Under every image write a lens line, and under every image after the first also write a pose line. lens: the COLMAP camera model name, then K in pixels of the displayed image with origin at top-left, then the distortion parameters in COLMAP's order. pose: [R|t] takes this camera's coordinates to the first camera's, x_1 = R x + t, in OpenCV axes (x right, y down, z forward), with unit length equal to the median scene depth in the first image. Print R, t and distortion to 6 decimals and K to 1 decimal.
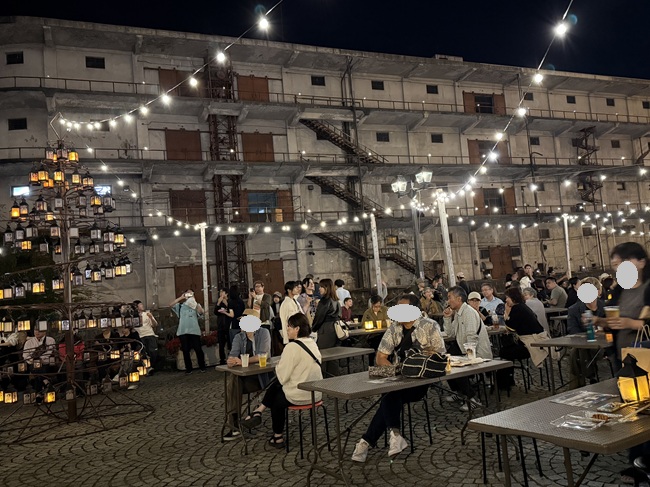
lens RADIAL K [[537.4, 0, 330.9], [0, 537.4, 243.4], [0, 0, 1]] dist [0.052484, -0.022512]
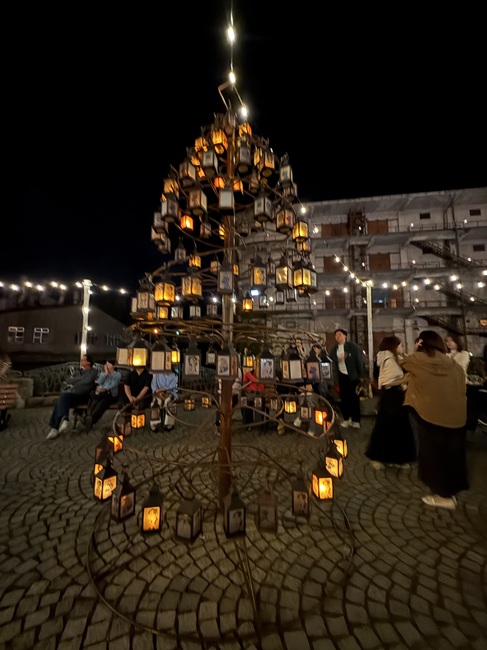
lens RADIAL K [[260.5, 0, 241.1], [0, 260.5, 325.3], [0, 0, 1]] dist [0.003761, 0.000656]
pose [[0.833230, 0.035196, -0.551805, -0.040921], [-0.031914, 0.999370, 0.015554, 0.013962], [0.552005, 0.004651, 0.833828, 0.104684]]
